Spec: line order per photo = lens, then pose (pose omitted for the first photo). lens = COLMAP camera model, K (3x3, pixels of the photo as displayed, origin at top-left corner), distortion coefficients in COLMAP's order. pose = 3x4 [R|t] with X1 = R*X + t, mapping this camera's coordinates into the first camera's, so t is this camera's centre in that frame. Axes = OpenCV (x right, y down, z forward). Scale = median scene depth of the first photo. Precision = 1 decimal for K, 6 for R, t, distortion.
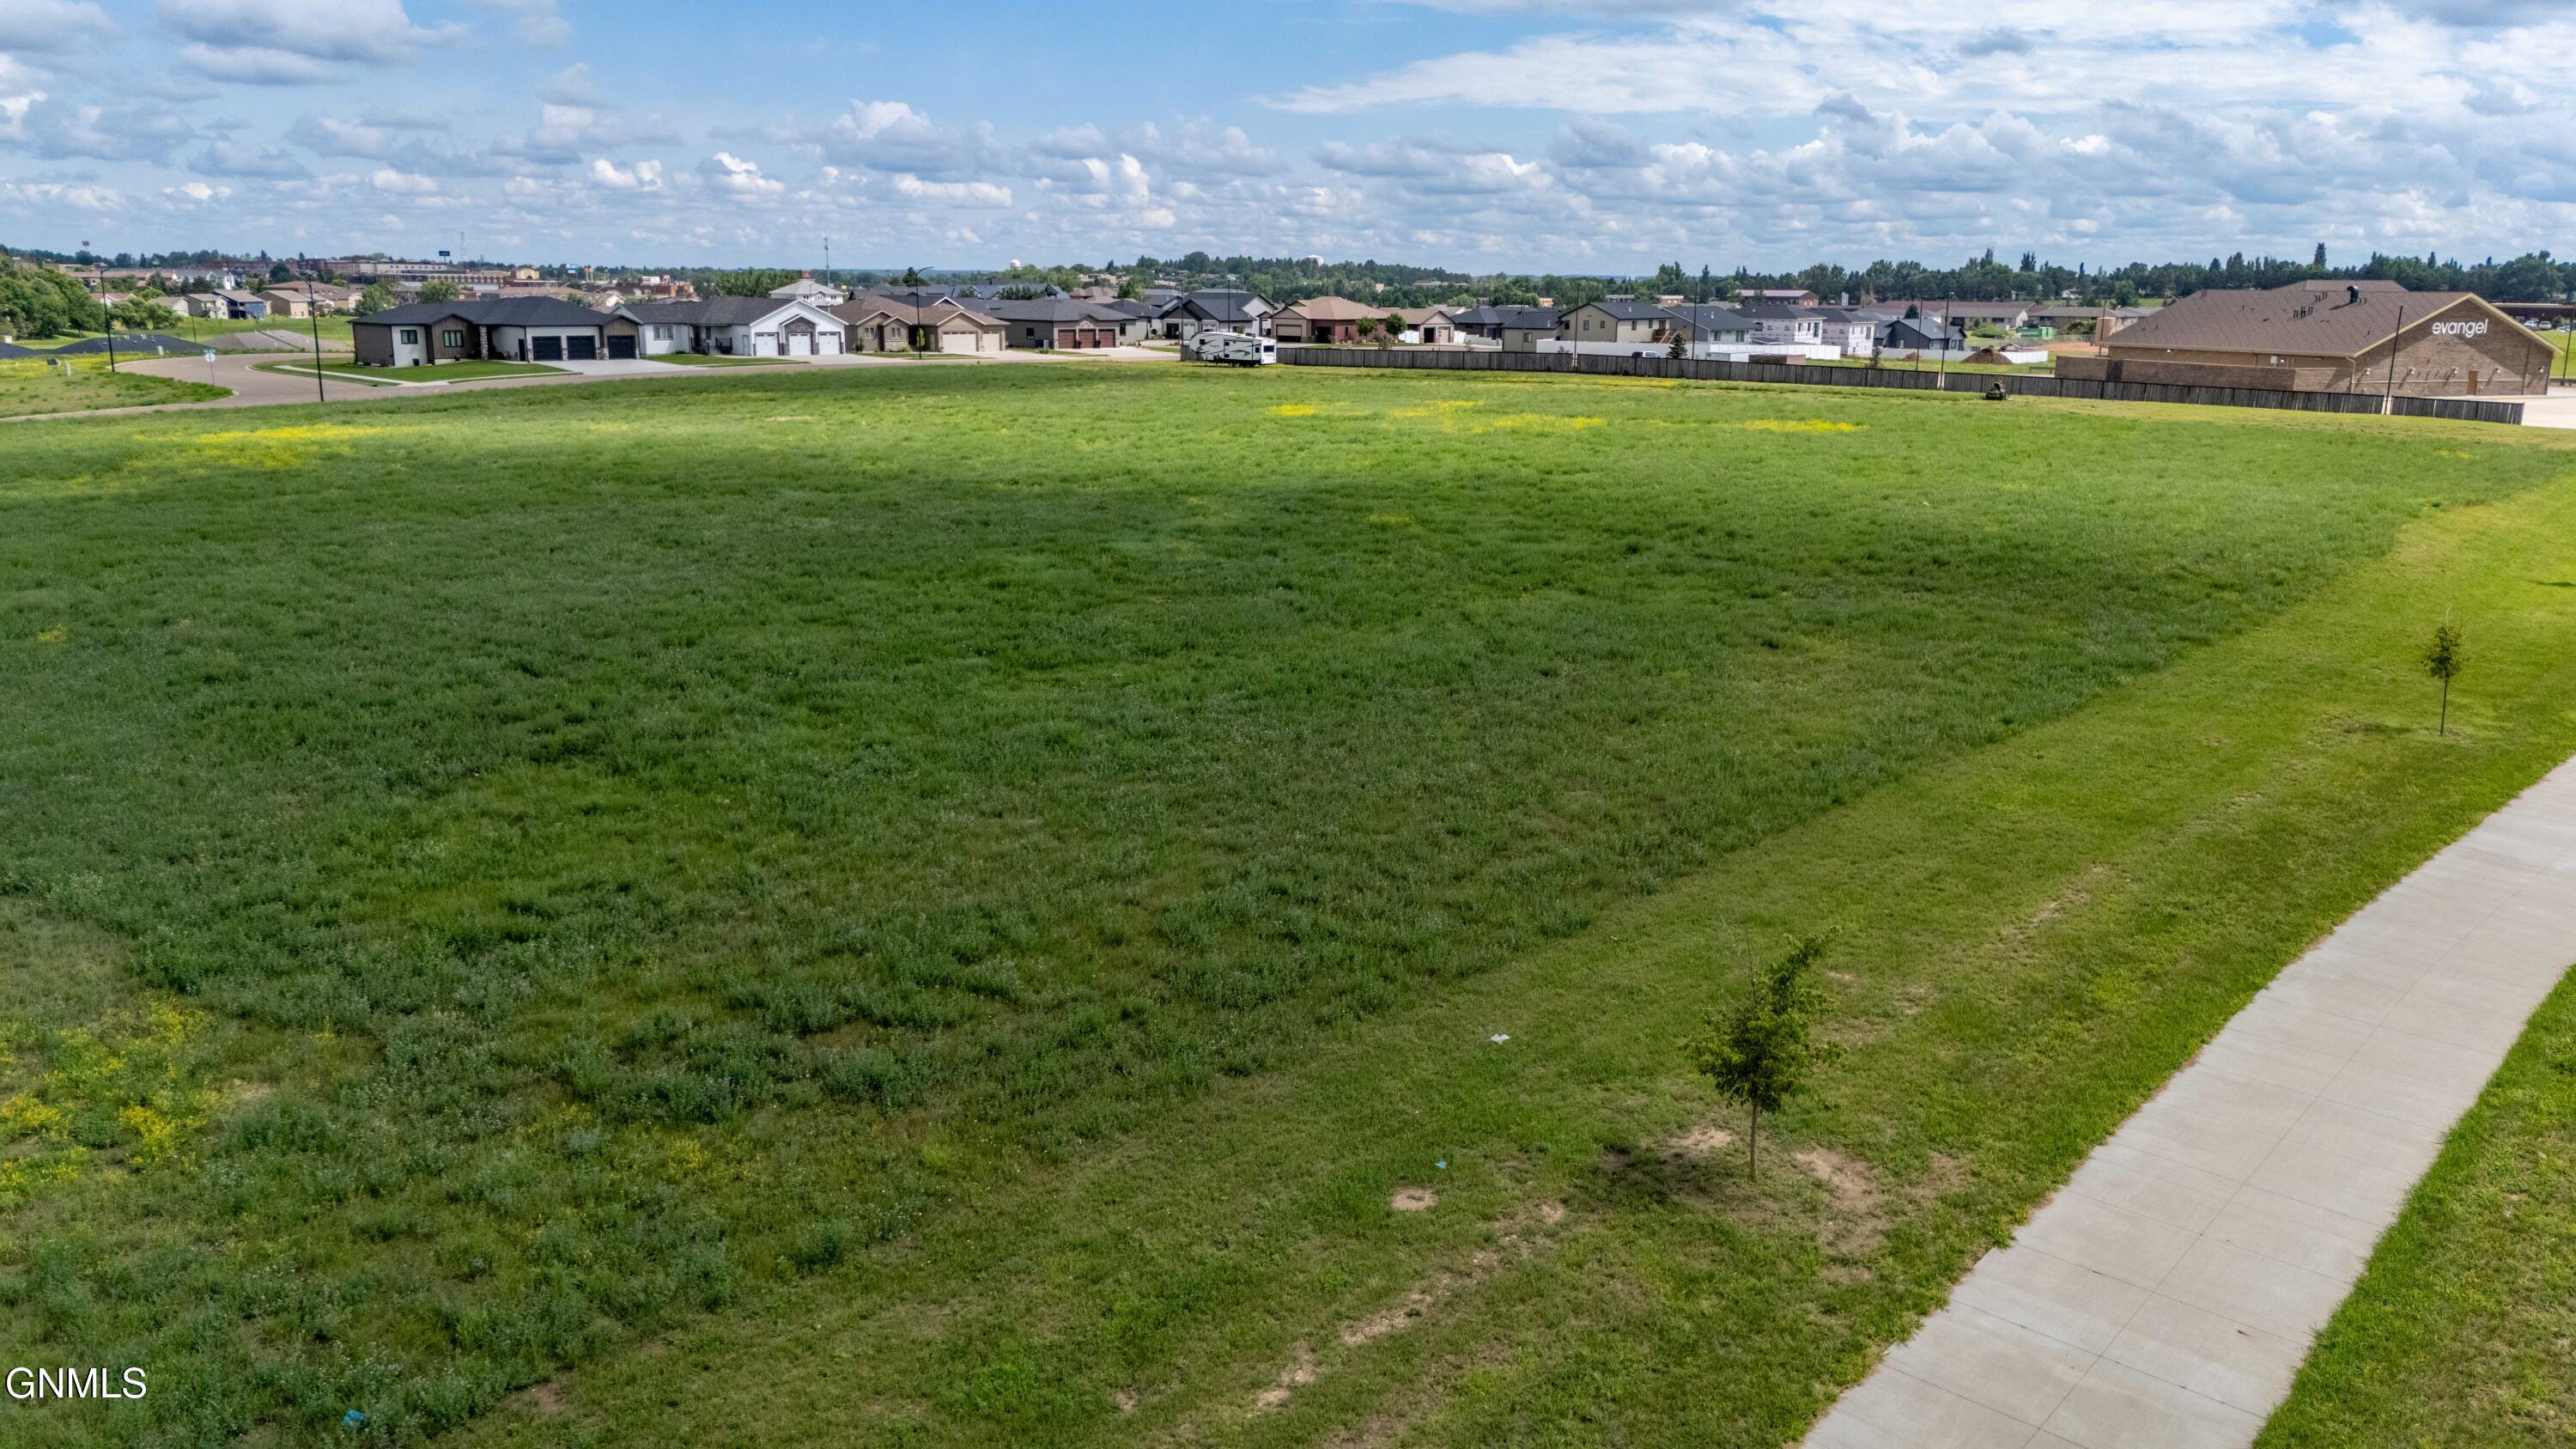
lens RADIAL K [[1881.2, 0, 1282.5], [0, 1881.2, 707.2], [0, 0, 1]] dist [0.071365, -0.076888]
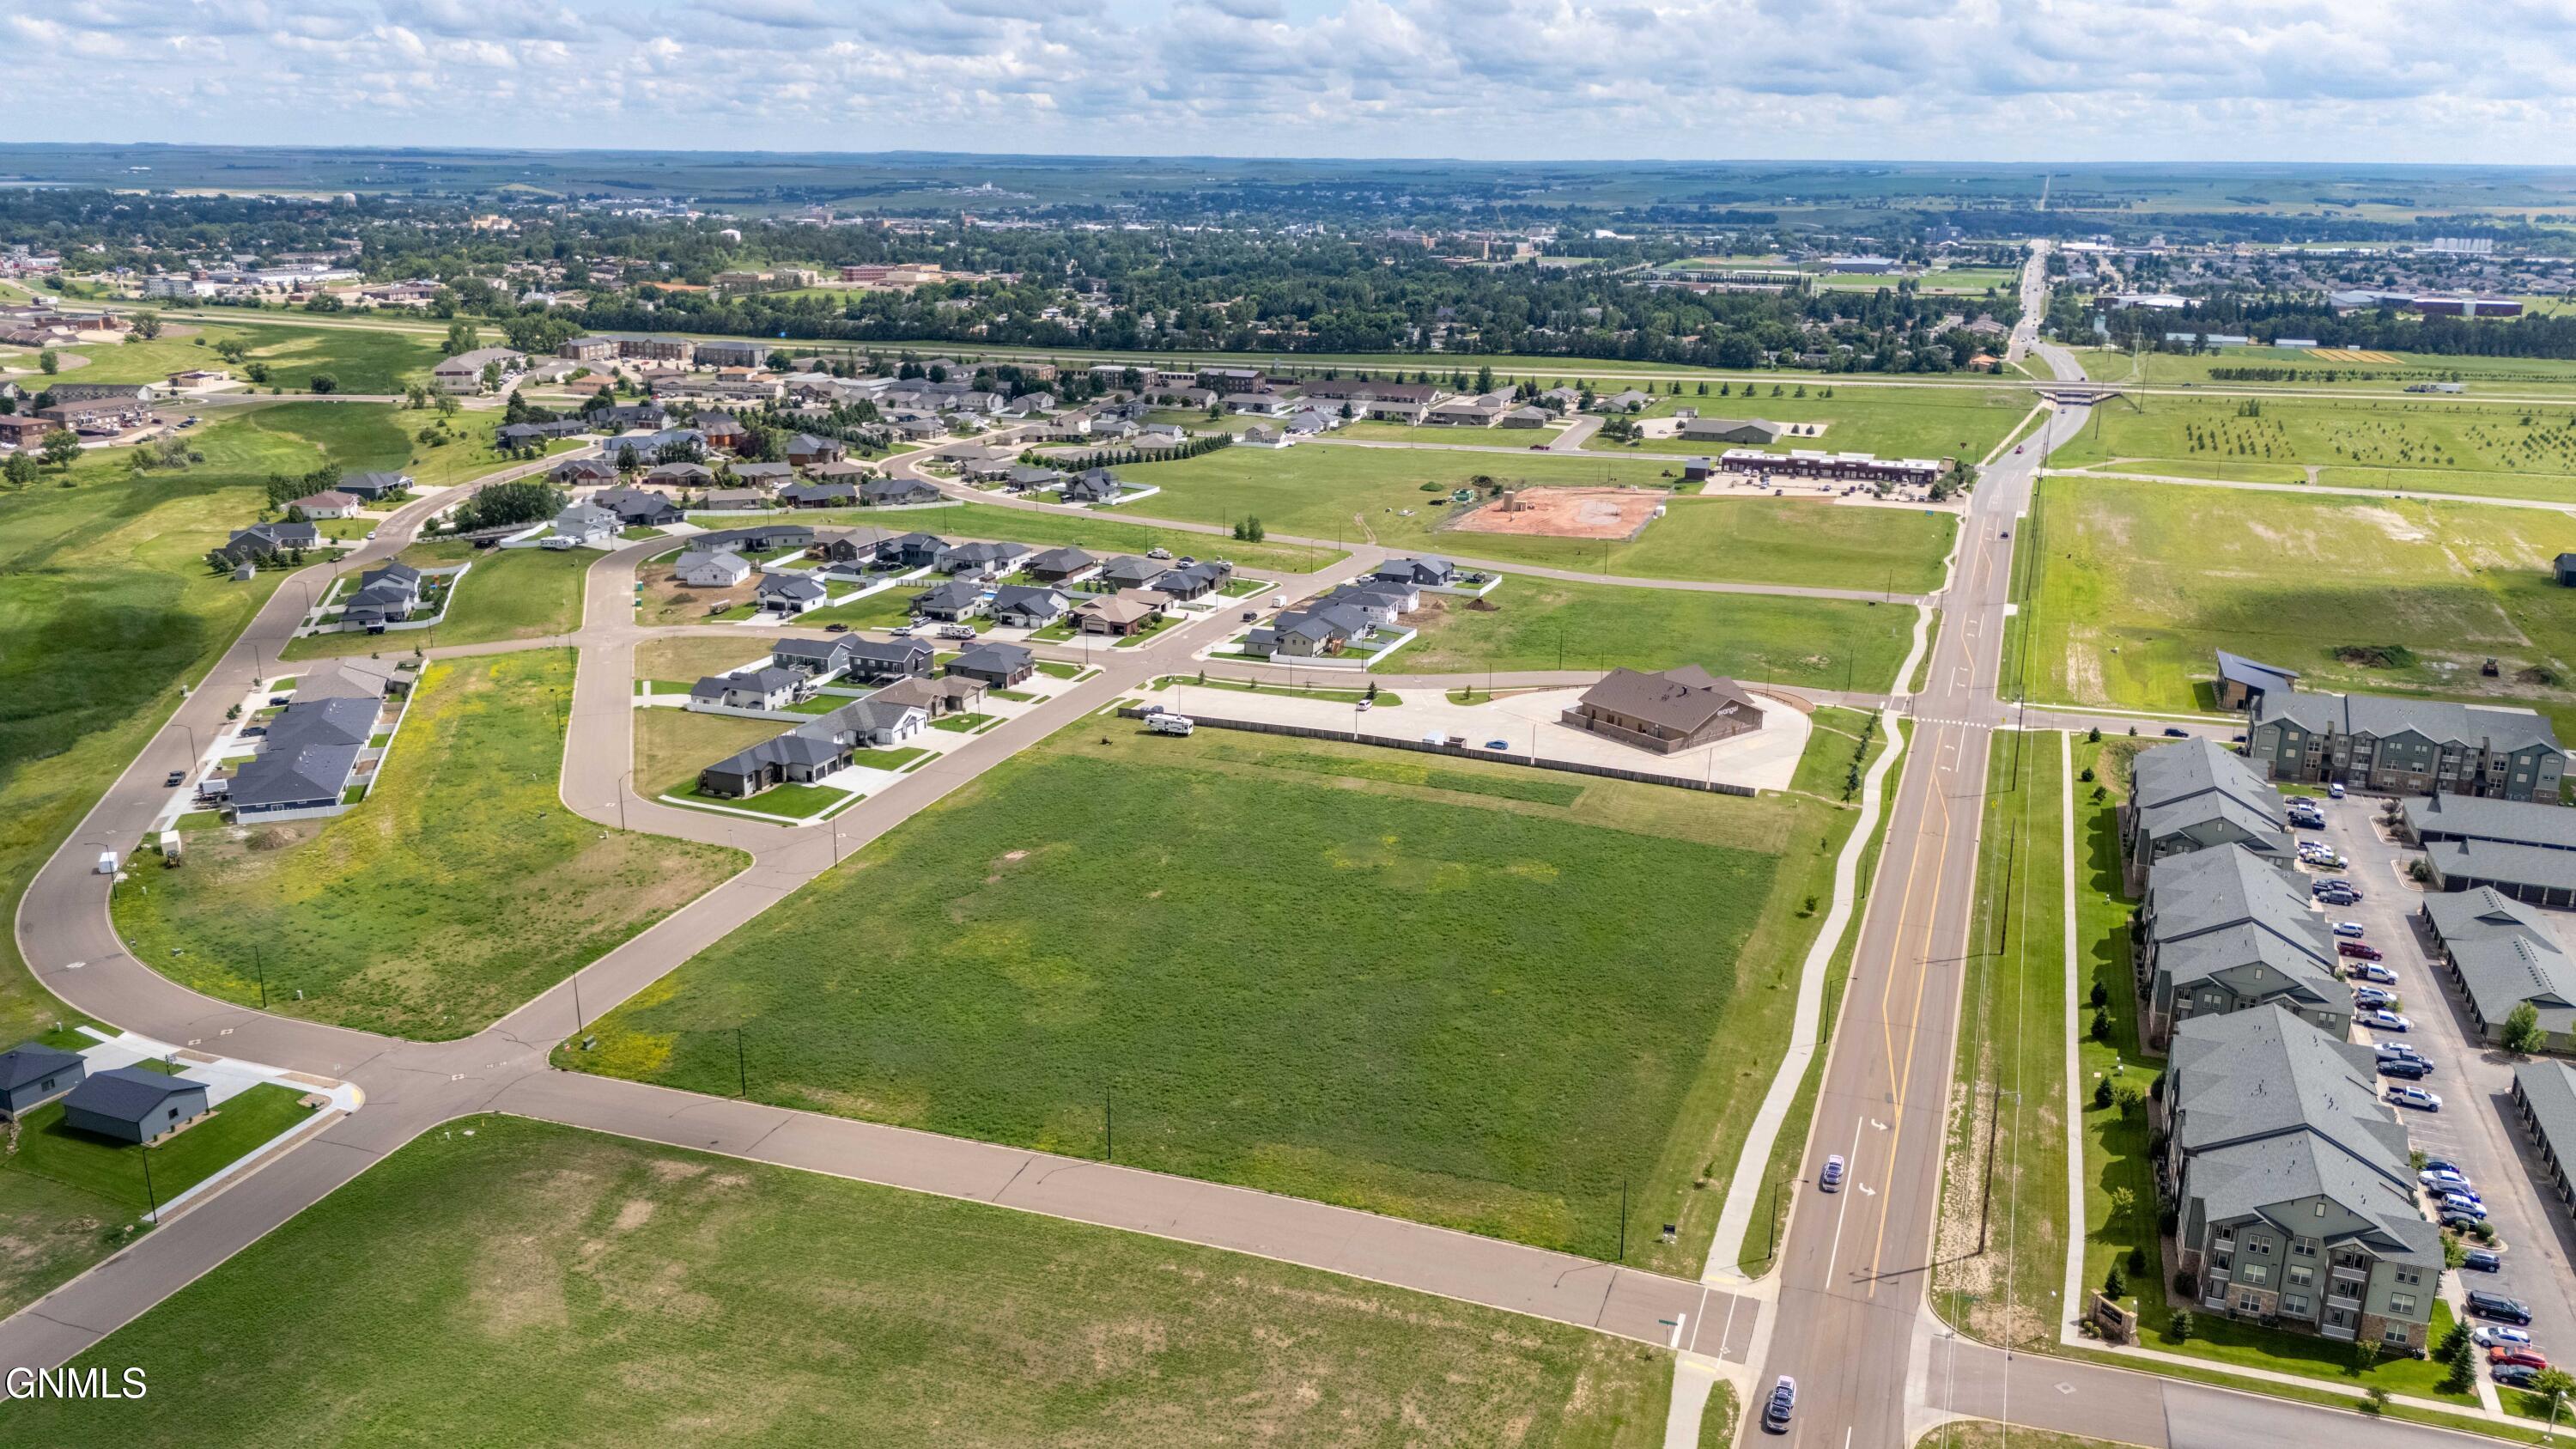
lens RADIAL K [[1874.2, 0, 1288.0], [0, 1874.2, 724.5], [0, 0, 1]] dist [0.132761, -0.293565]
pose [[0.939452, -0.101428, 0.327327, -0.505921], [0.075838, 0.993045, 0.090054, -0.333368], [-0.334184, -0.059777, 0.940610, -0.778127]]
